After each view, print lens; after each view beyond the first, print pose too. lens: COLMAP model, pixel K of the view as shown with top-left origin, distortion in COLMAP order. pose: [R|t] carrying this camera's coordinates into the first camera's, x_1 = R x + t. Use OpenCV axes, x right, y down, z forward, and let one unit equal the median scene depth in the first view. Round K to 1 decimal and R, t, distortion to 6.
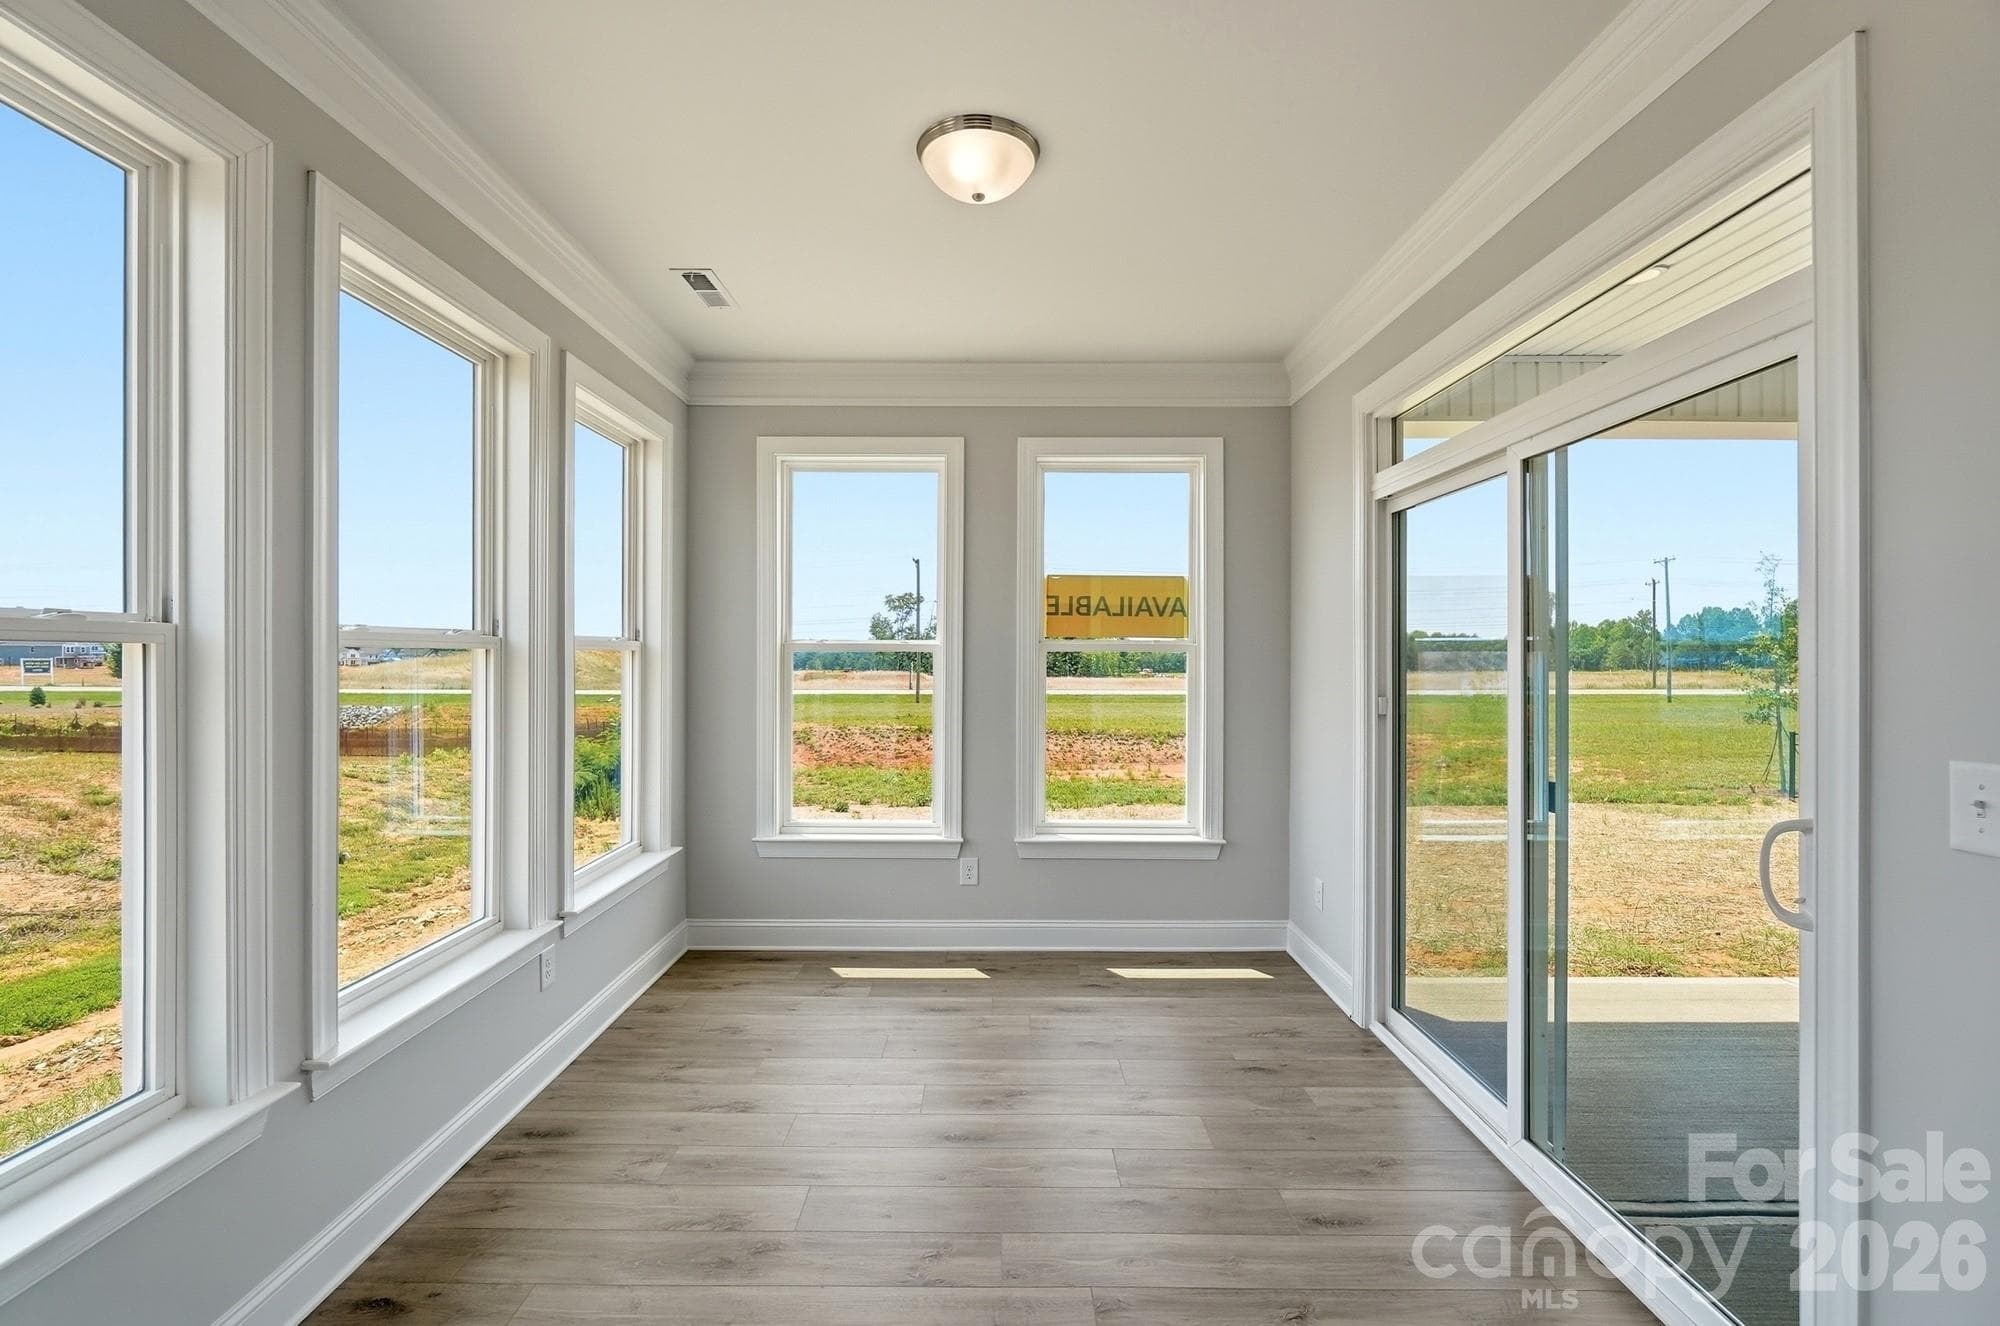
lens RADIAL K [[867.2, 0, 1000.6], [0, 867.2, 657.7], [0, 0, 1]] dist [-0.004171, -0.000261]
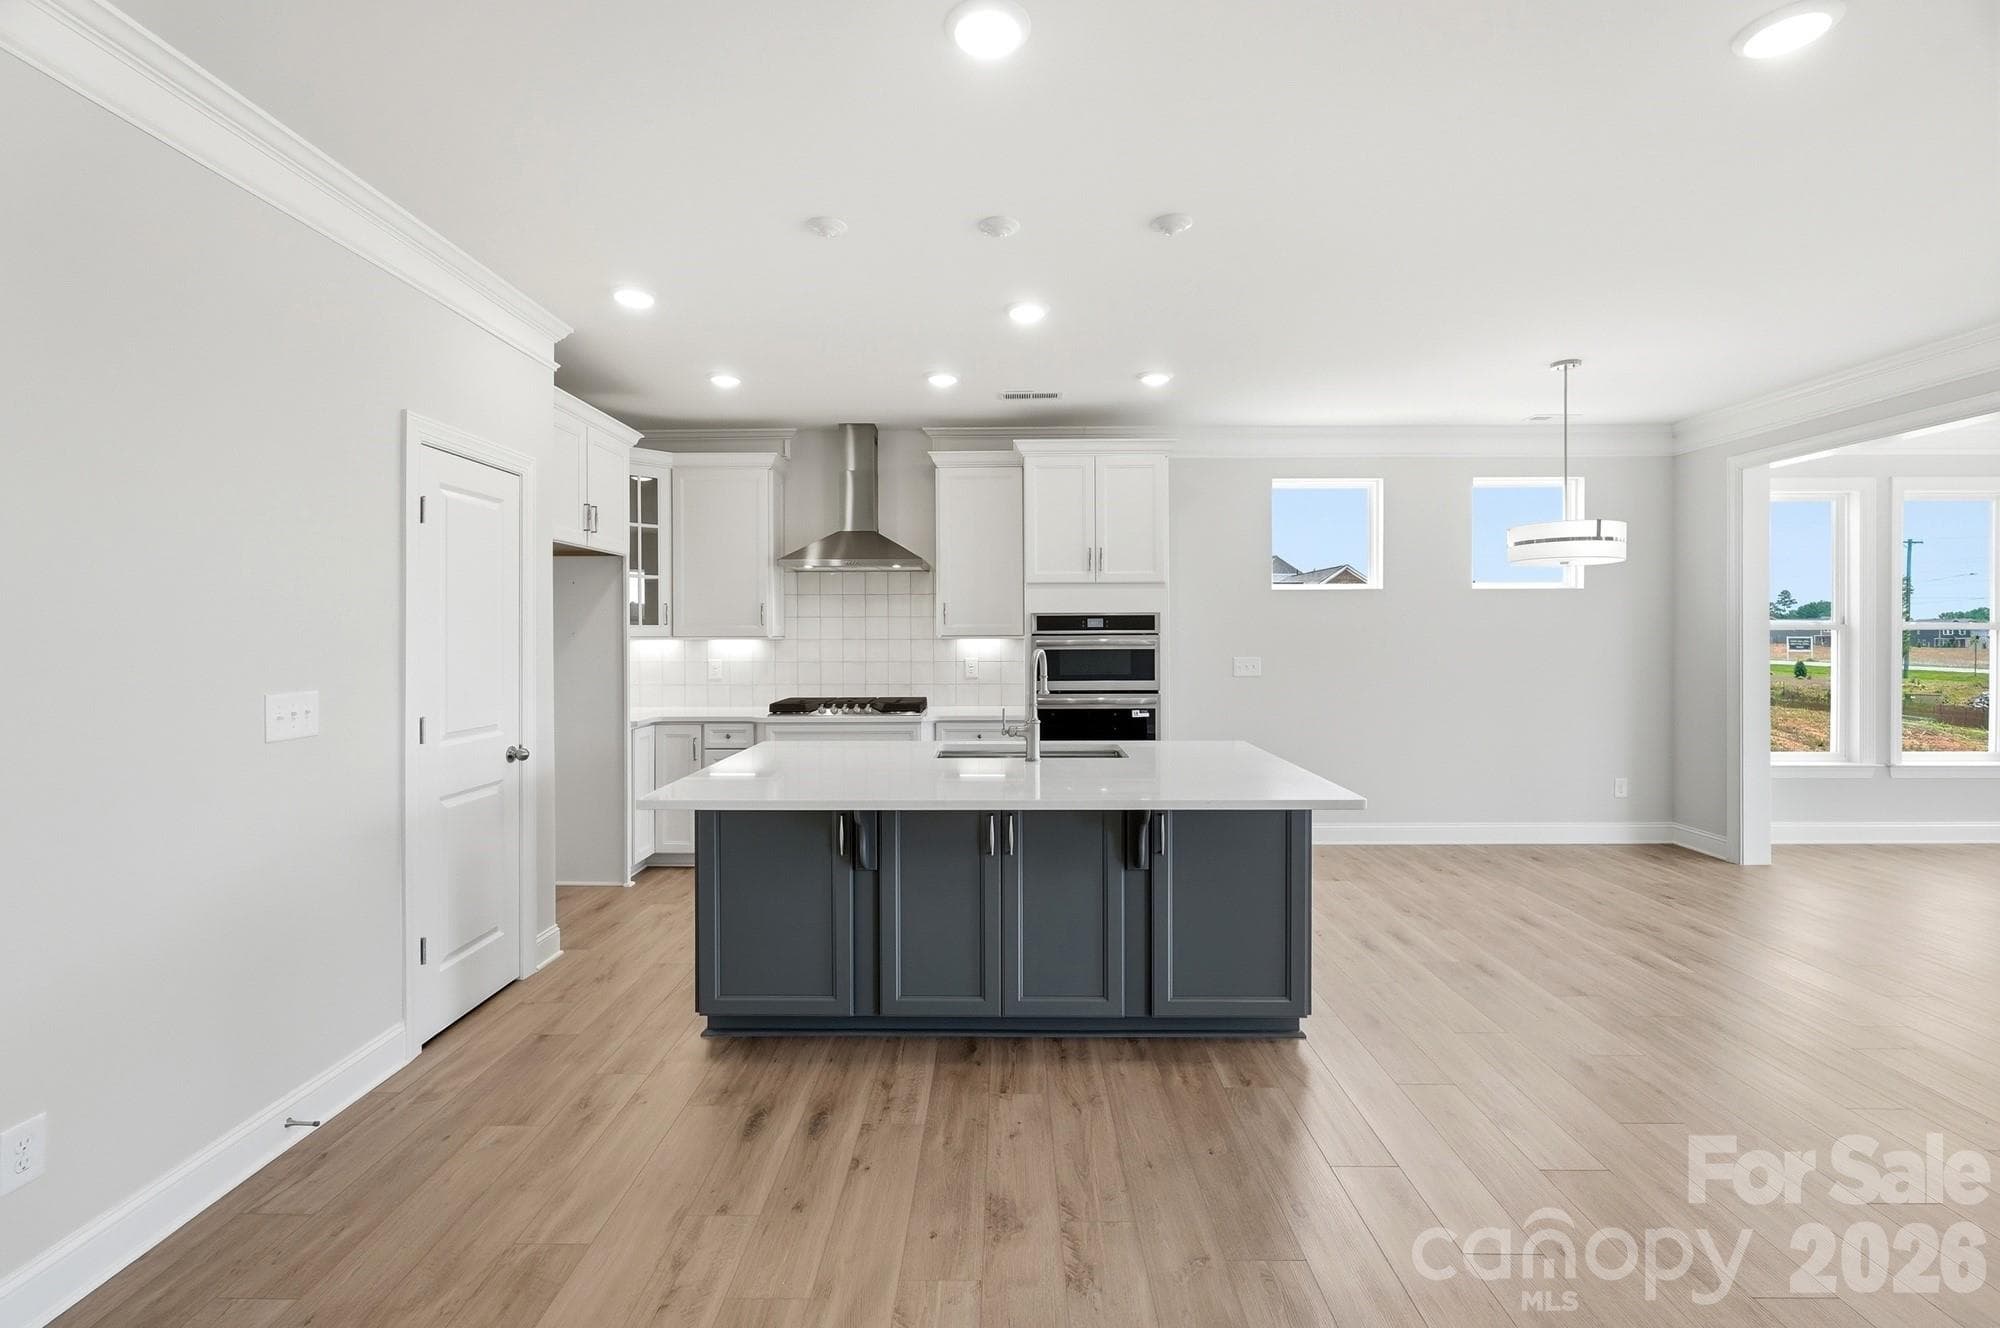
lens RADIAL K [[872.2, 0, 997.9], [0, 872.2, 645.5], [0, 0, 1]] dist [-0.004575, -0.000312]
pose [[-0.015088, 0.008245, -0.999852, 1.071807], [0.002887, 0.999962, 0.008202, 0.001817], [0.999882, -0.002763, -0.015112, -0.979748]]
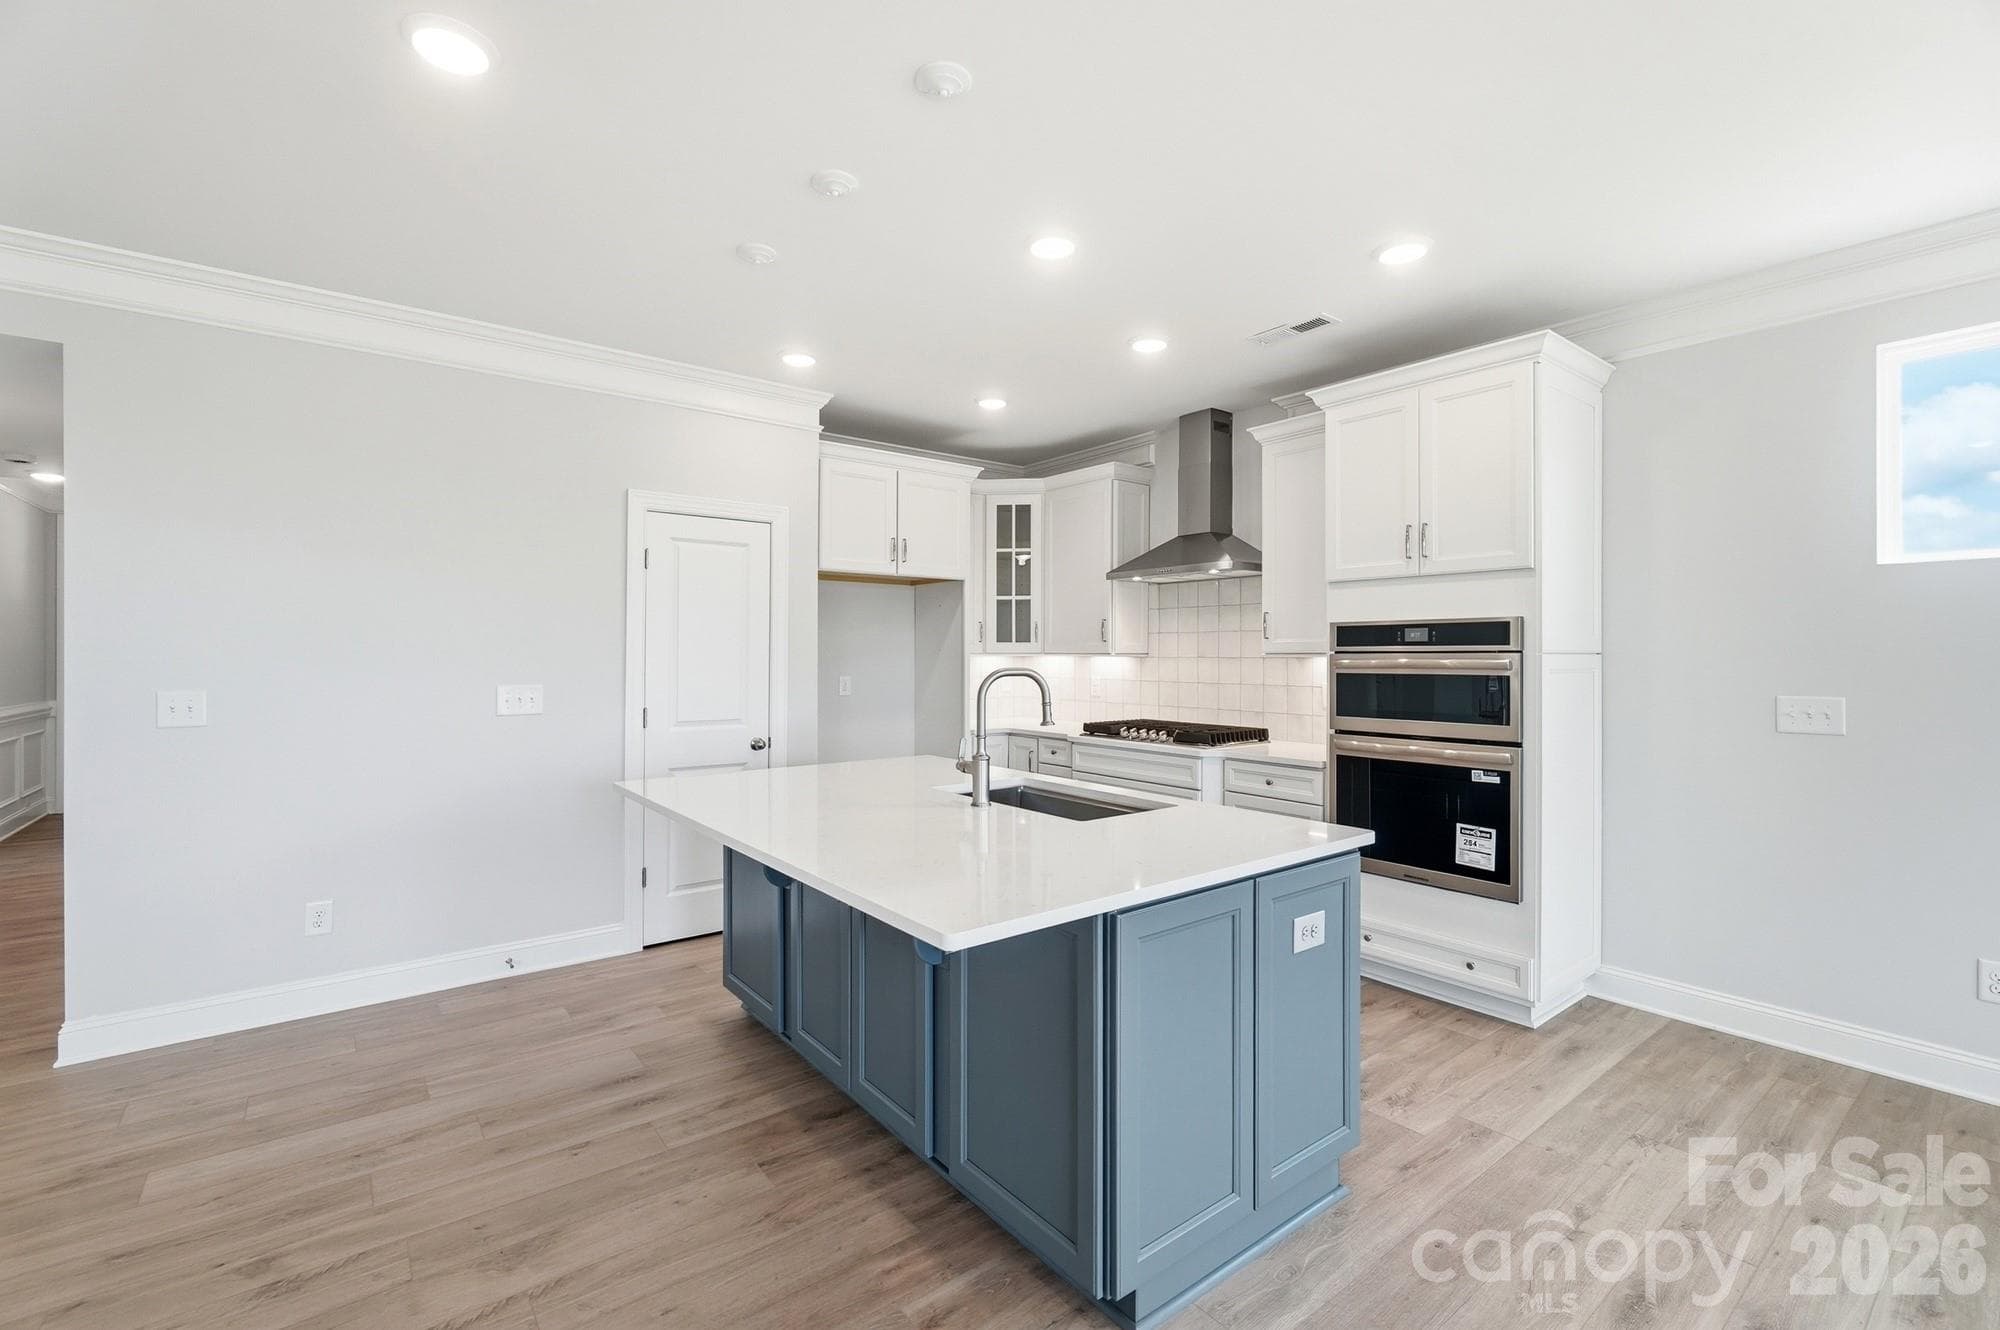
lens RADIAL K [[867.2, 0, 1000.6], [0, 867.2, 659.7], [0, 0, 1]] dist [-0.004171, -0.000261]
pose [[-0.791143, -0.003311, -0.611622, 0.646269], [-0.006527, 0.999974, 0.003029, 0.004190], [0.611596, 0.006389, -0.791144, -0.434453]]
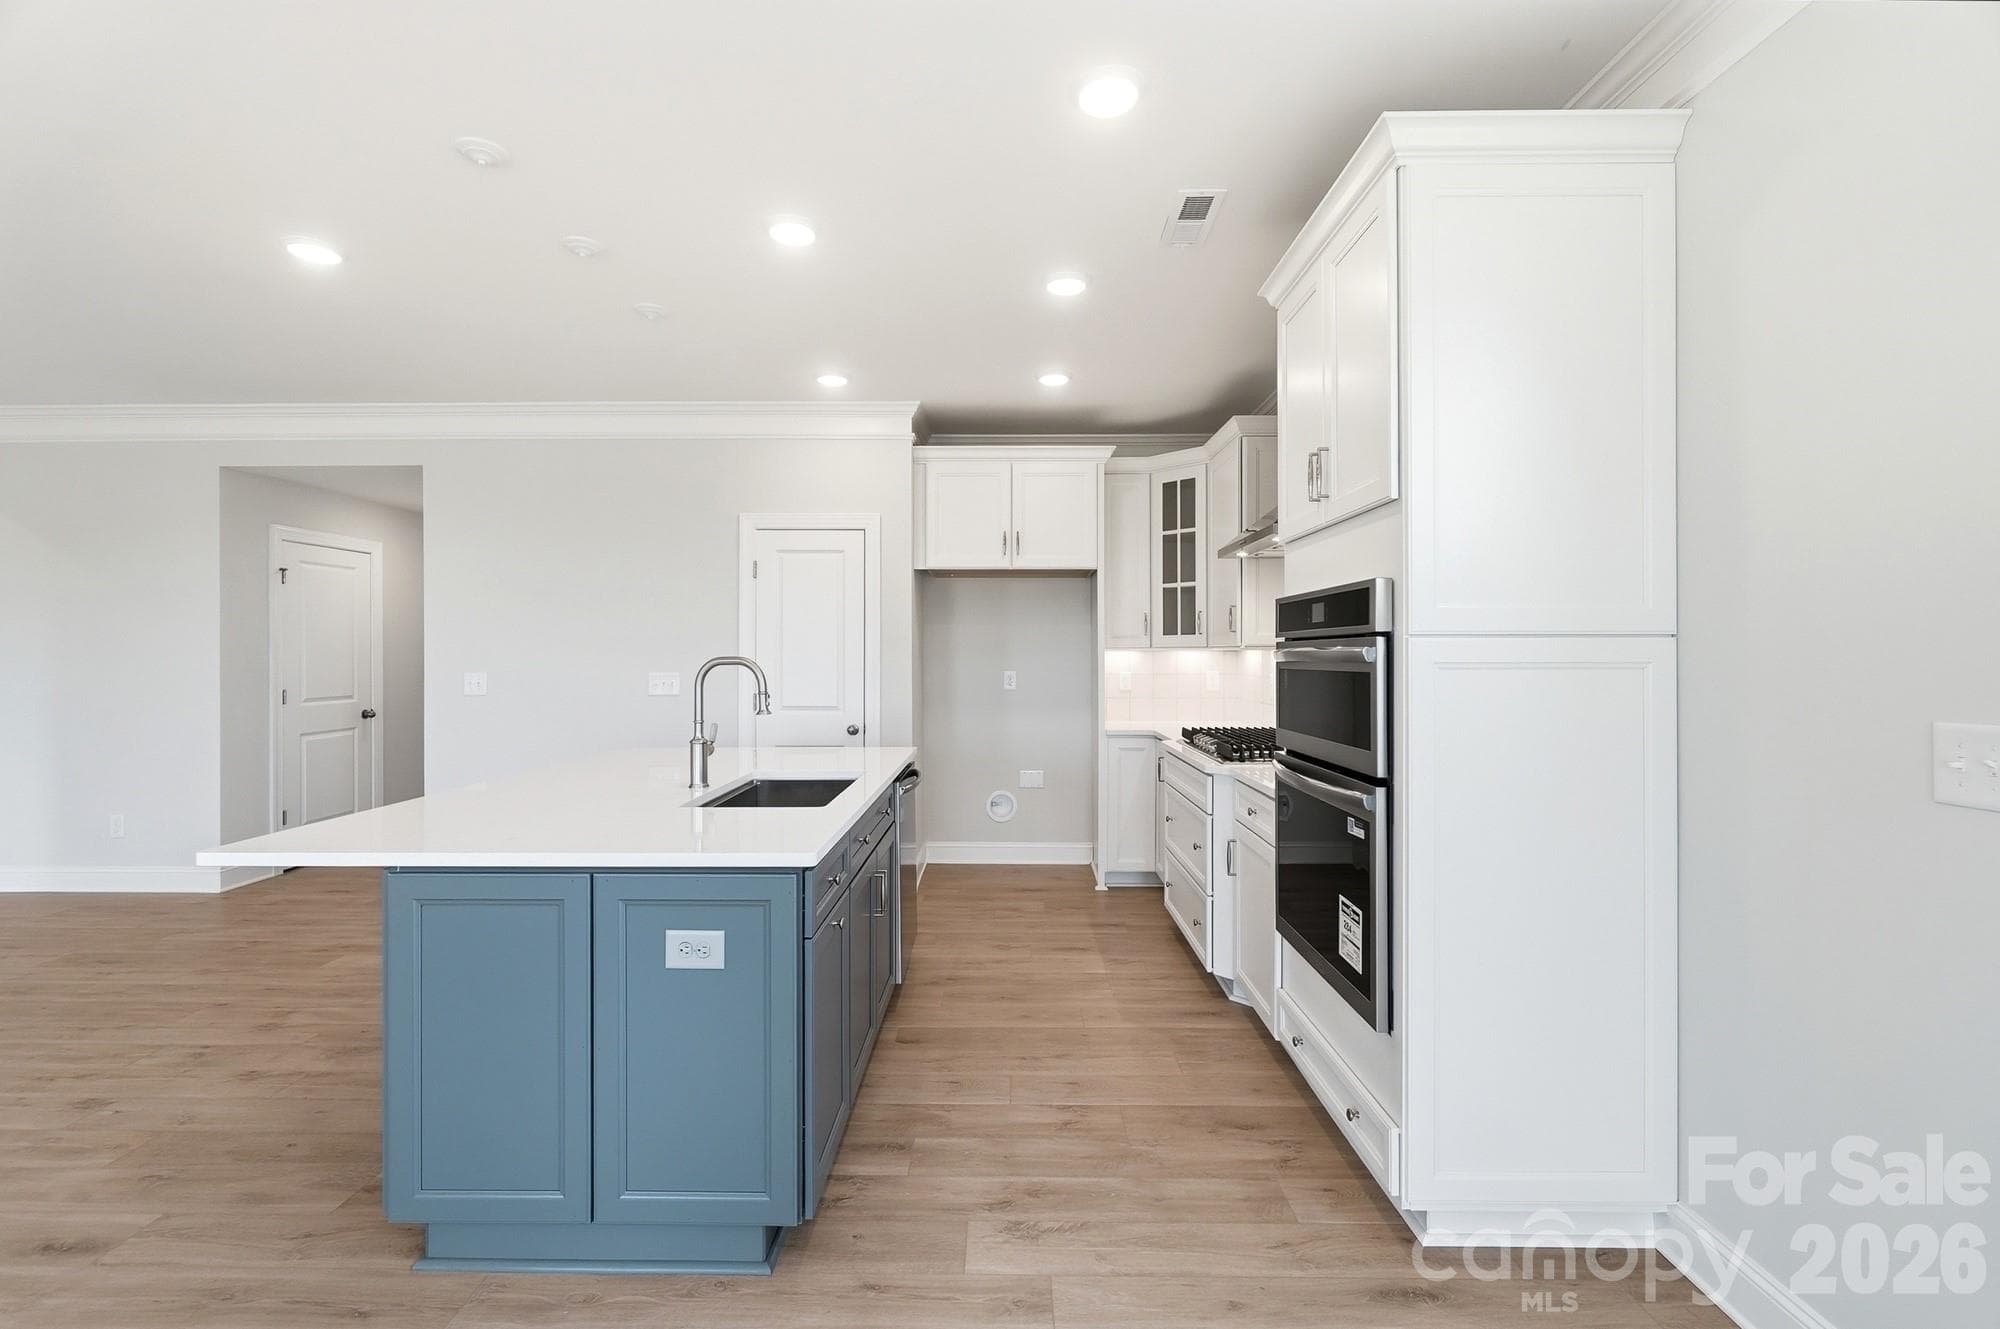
lens RADIAL K [[877.7, 0, 997.4], [0, 877.7, 654.8], [0, 0, 1]] dist [-0.001719, -0.000065]
pose [[-0.999884, -0.005027, 0.014384, 0.010857], [-0.005015, 0.999987, 0.000864, 0.008958], [-0.014388, 0.000792, -0.999896, -0.263787]]
